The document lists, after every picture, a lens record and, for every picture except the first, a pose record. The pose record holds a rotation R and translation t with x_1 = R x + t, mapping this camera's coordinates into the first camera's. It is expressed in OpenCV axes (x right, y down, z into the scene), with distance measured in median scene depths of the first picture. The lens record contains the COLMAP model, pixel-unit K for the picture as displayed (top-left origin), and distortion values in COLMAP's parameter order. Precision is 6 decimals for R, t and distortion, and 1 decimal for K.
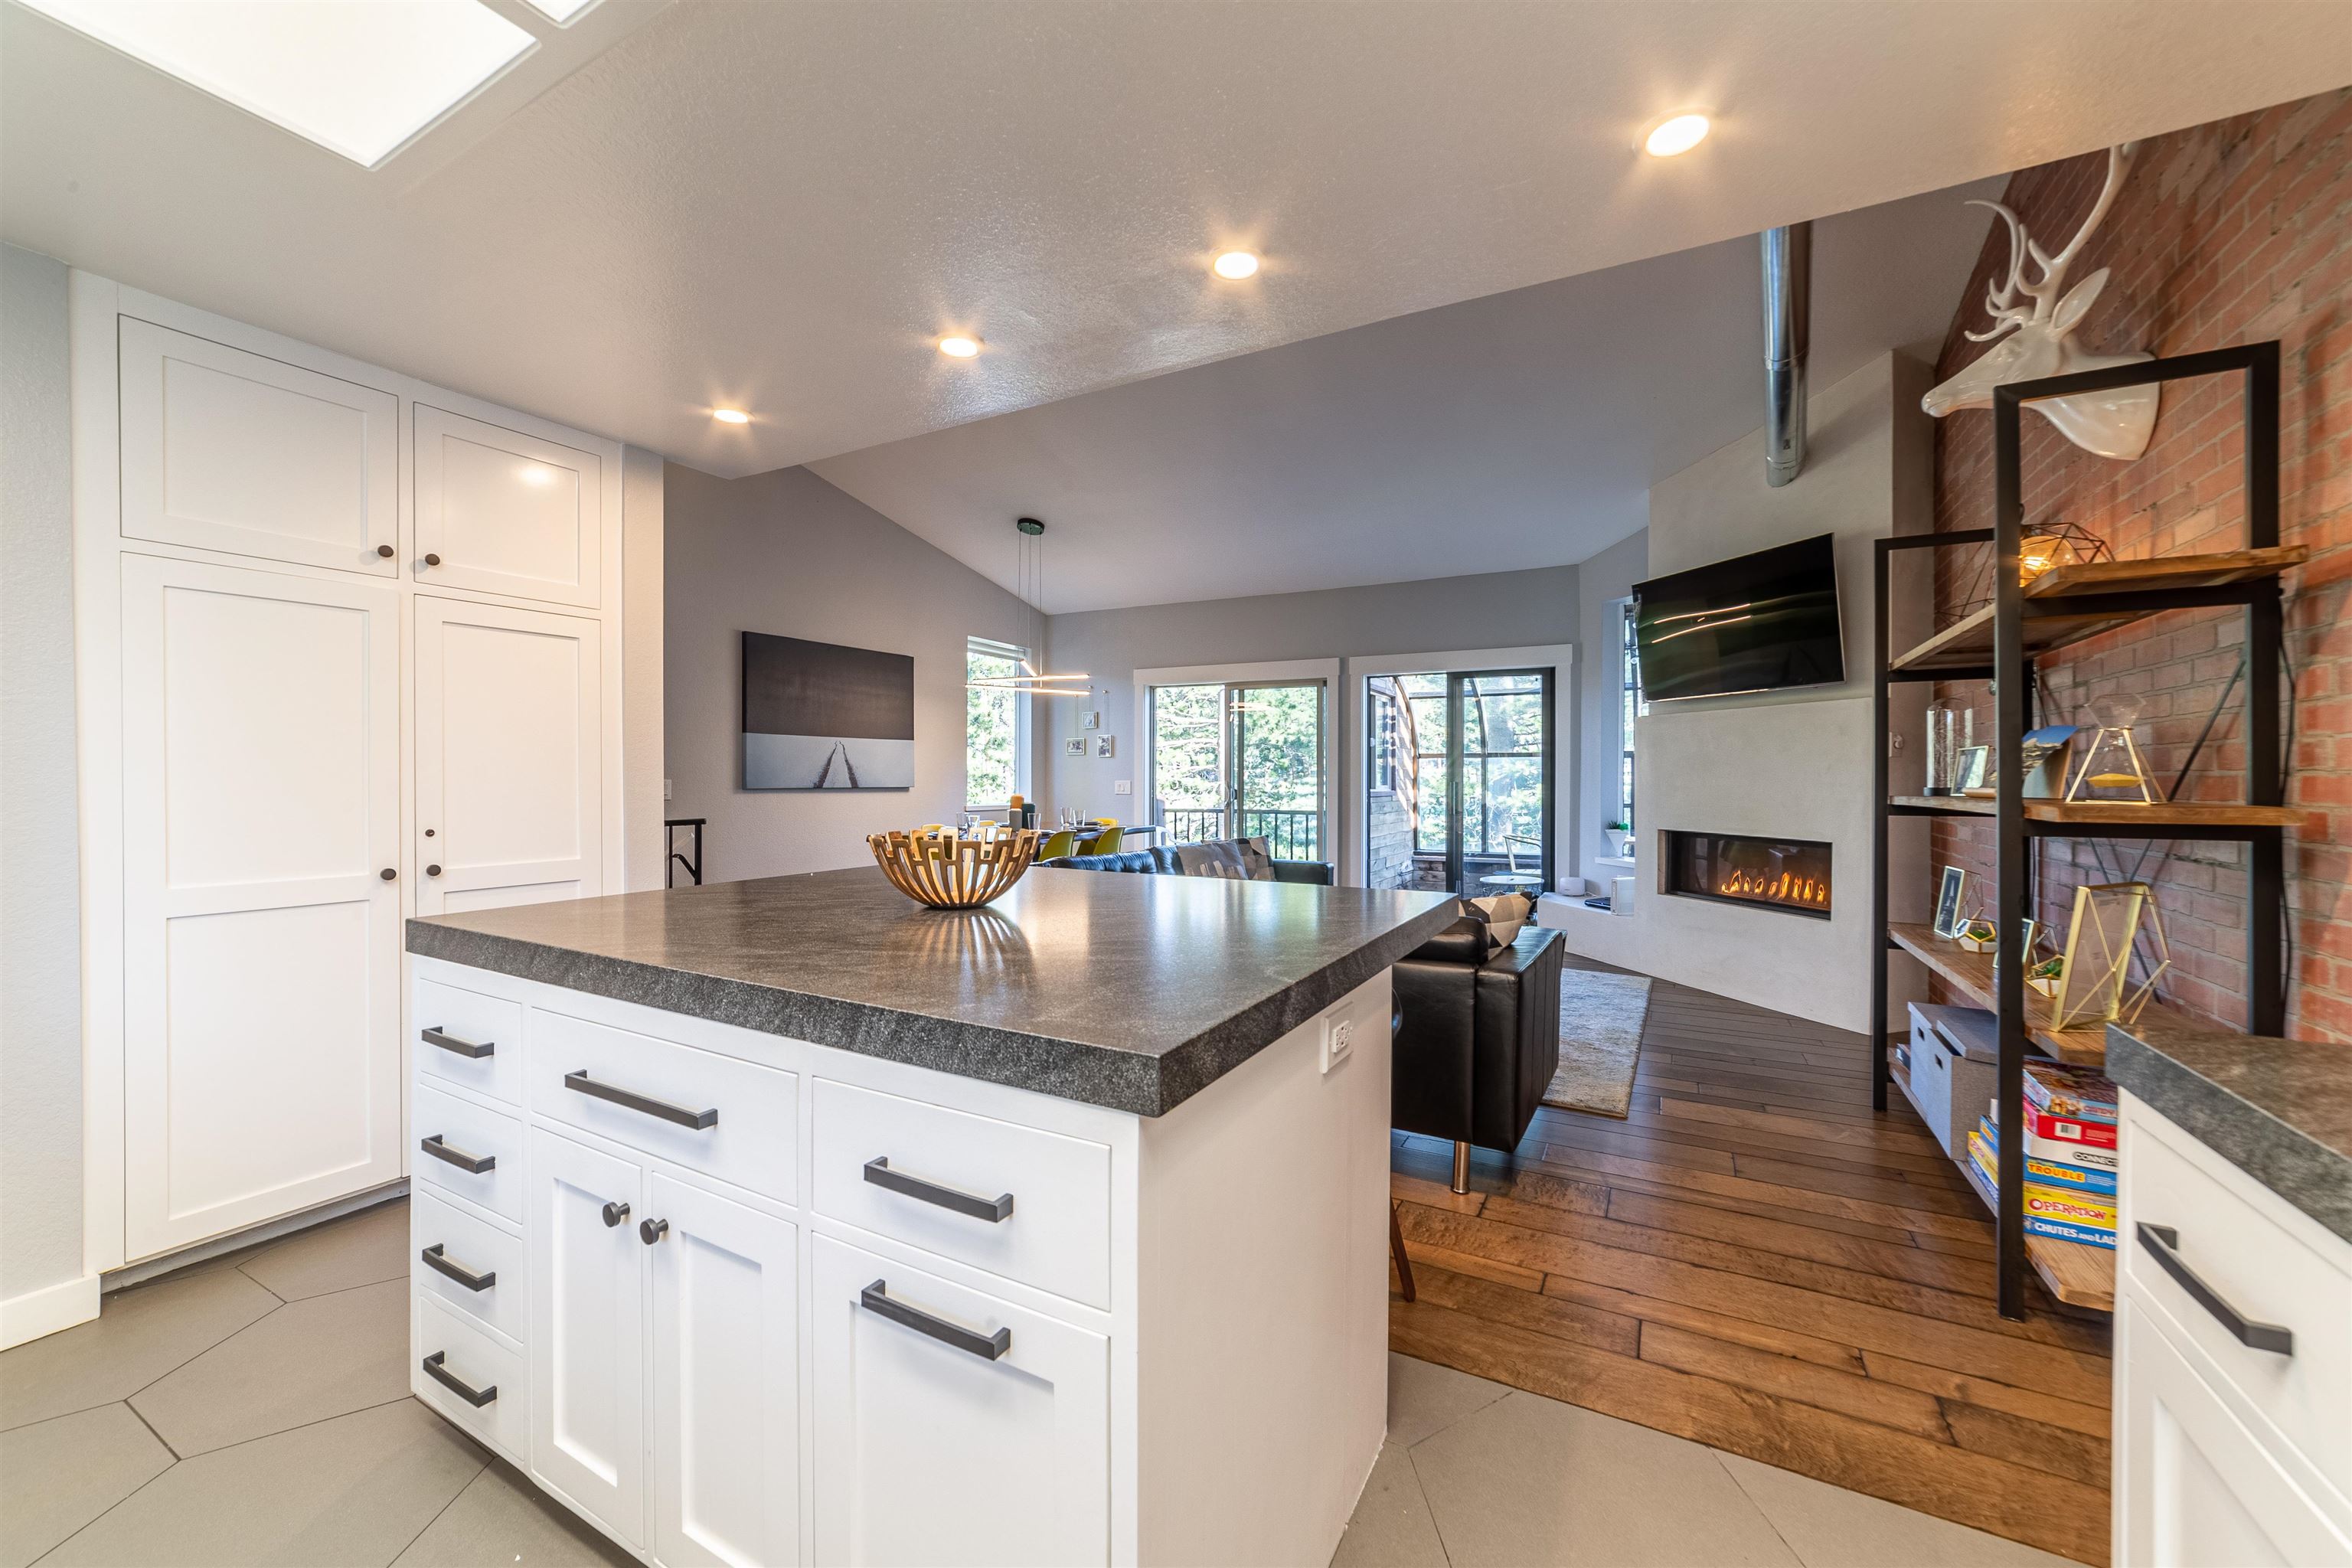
lens RADIAL K [[898.5, 0, 1182.0], [0, 898.5, 786.3], [0, 0, 1]] dist [-0.001562, 0.000131]
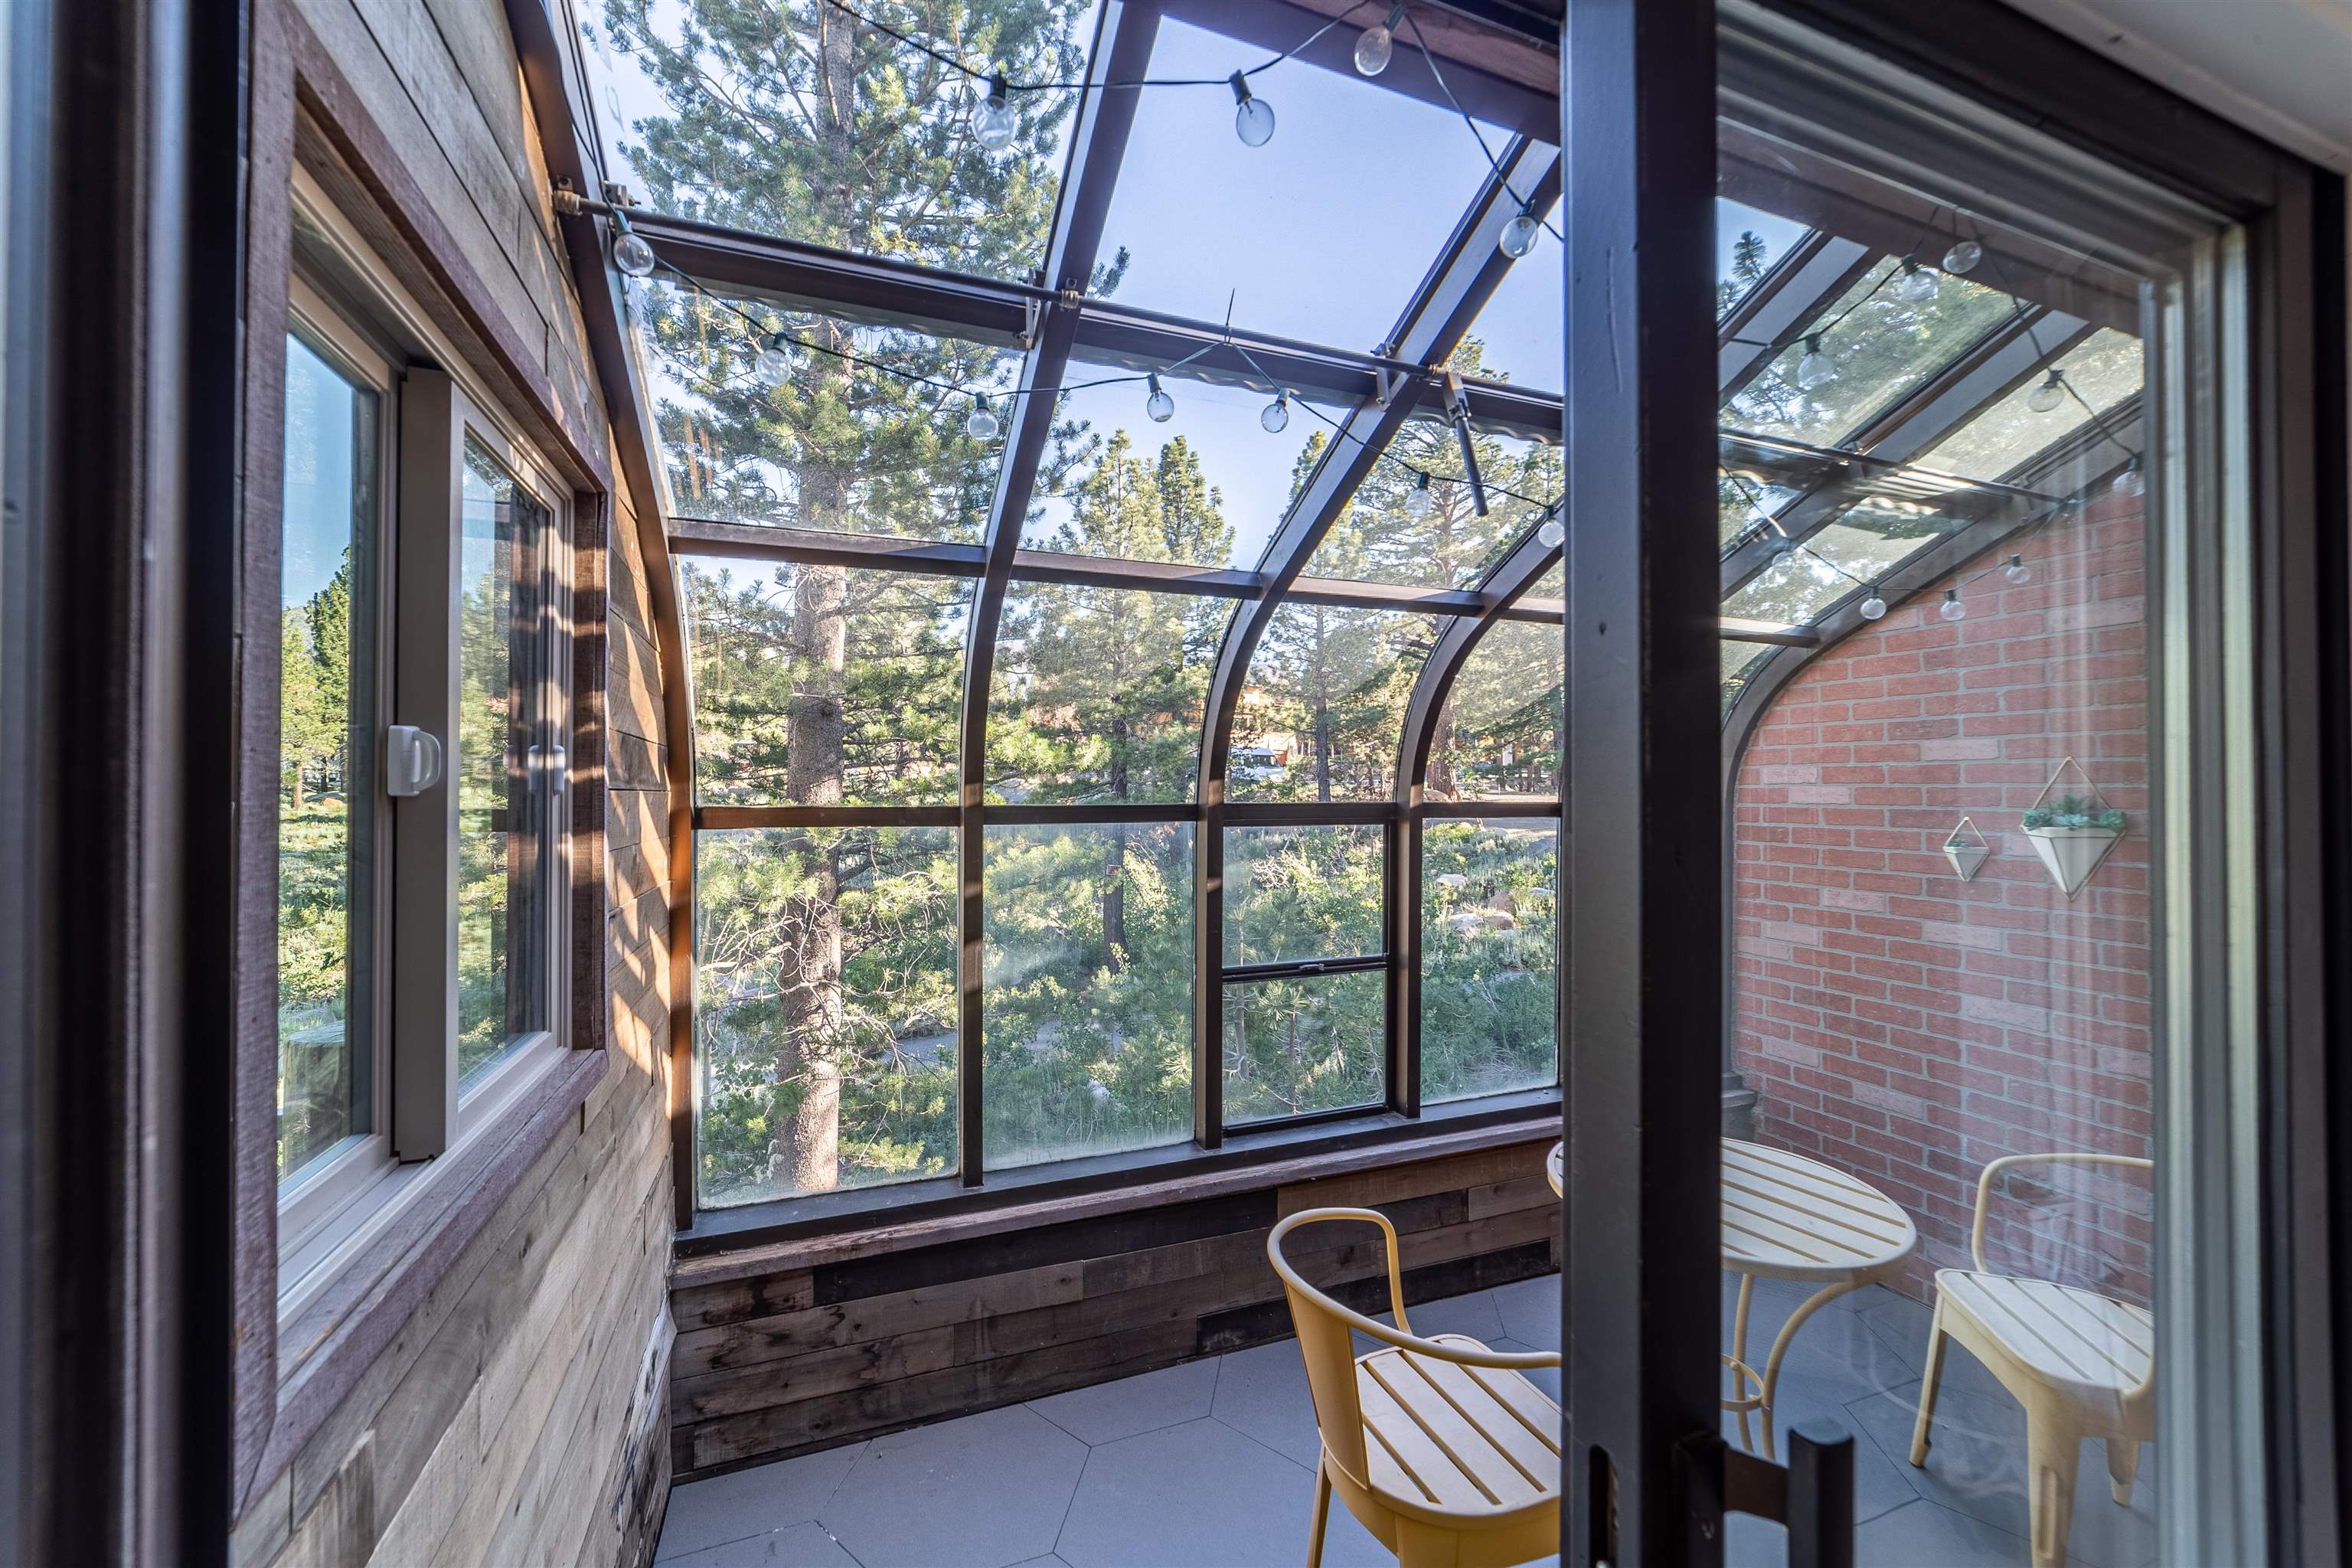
lens RADIAL K [[898.5, 0, 1176.9], [0, 898.5, 791.3], [0, 0, 1]] dist [-0.001562, 0.000131]
pose [[0.653044, 0.008641, 0.757271, 0.594078], [0.007763, 0.999806, -0.018103, -0.121052], [-0.757280, 0.017701, 0.652850, 2.662782]]
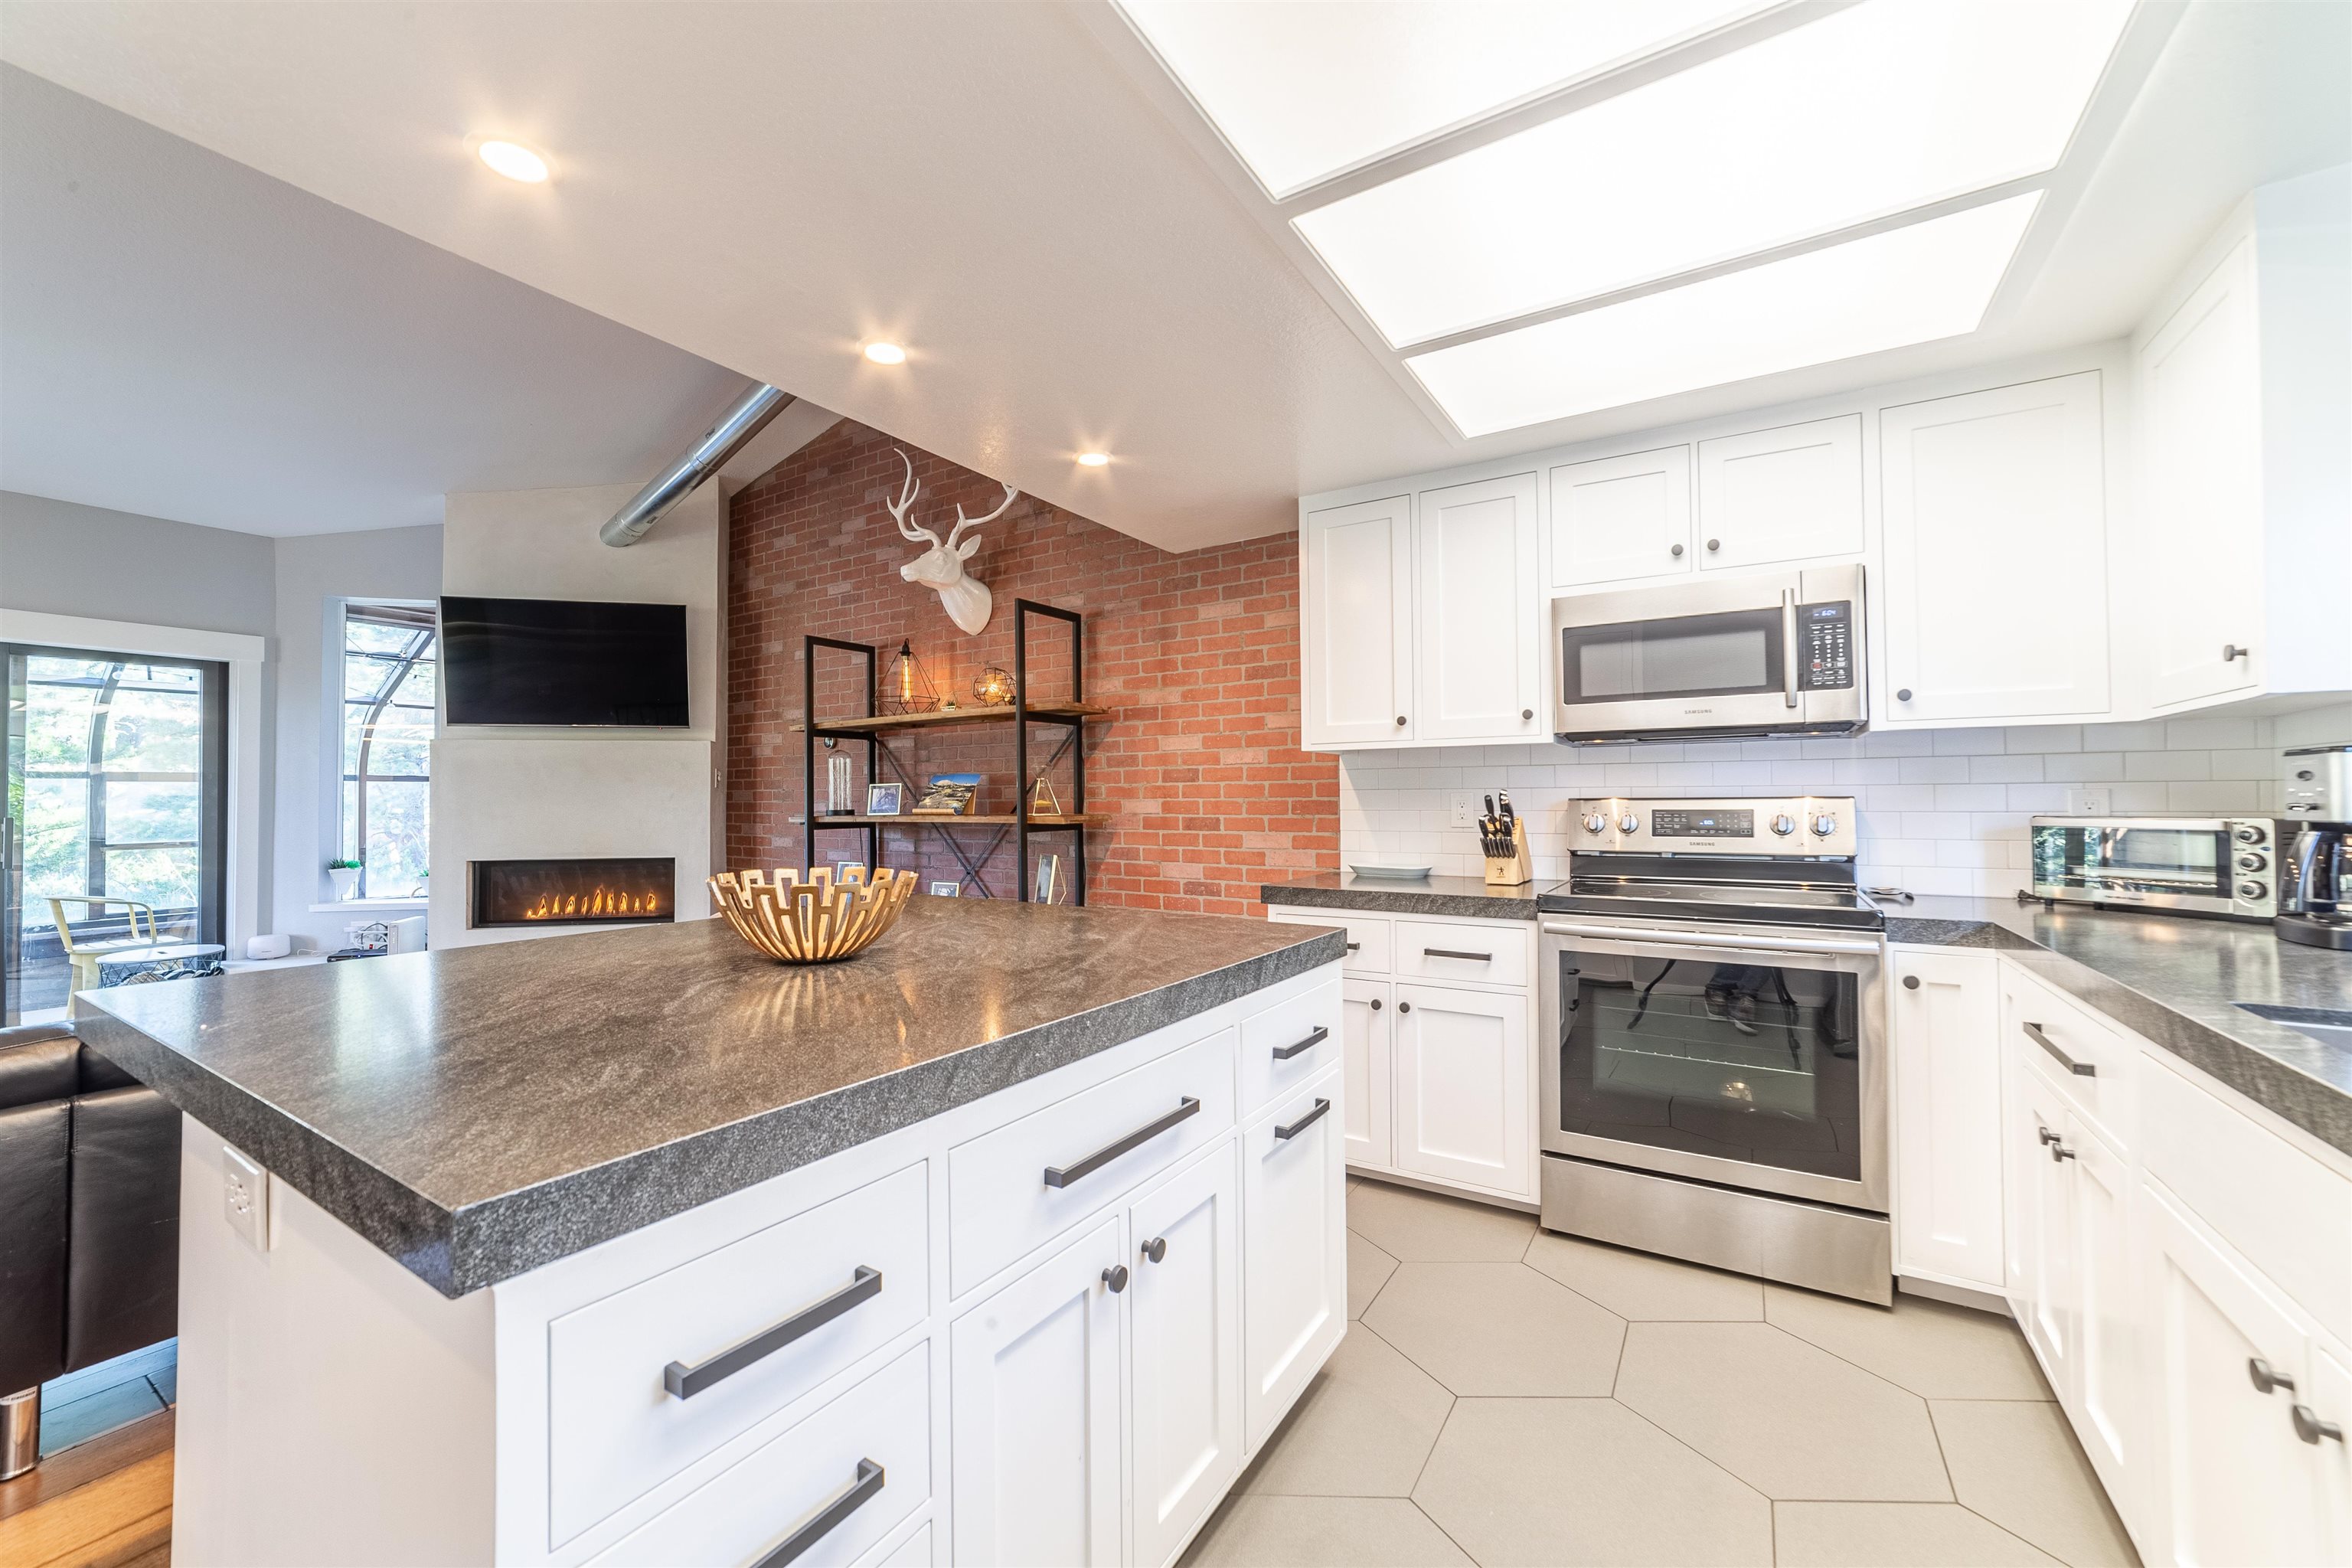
lens RADIAL K [[898.5, 0, 1172.9], [0, 898.5, 783.0], [0, 0, 1]] dist [-0.001562, 0.000131]
pose [[0.071796, 0.014072, 0.997320, -0.939779], [0.018306, 0.999713, -0.015424, -0.015200], [-0.997251, 0.019365, 0.071518, 0.515795]]
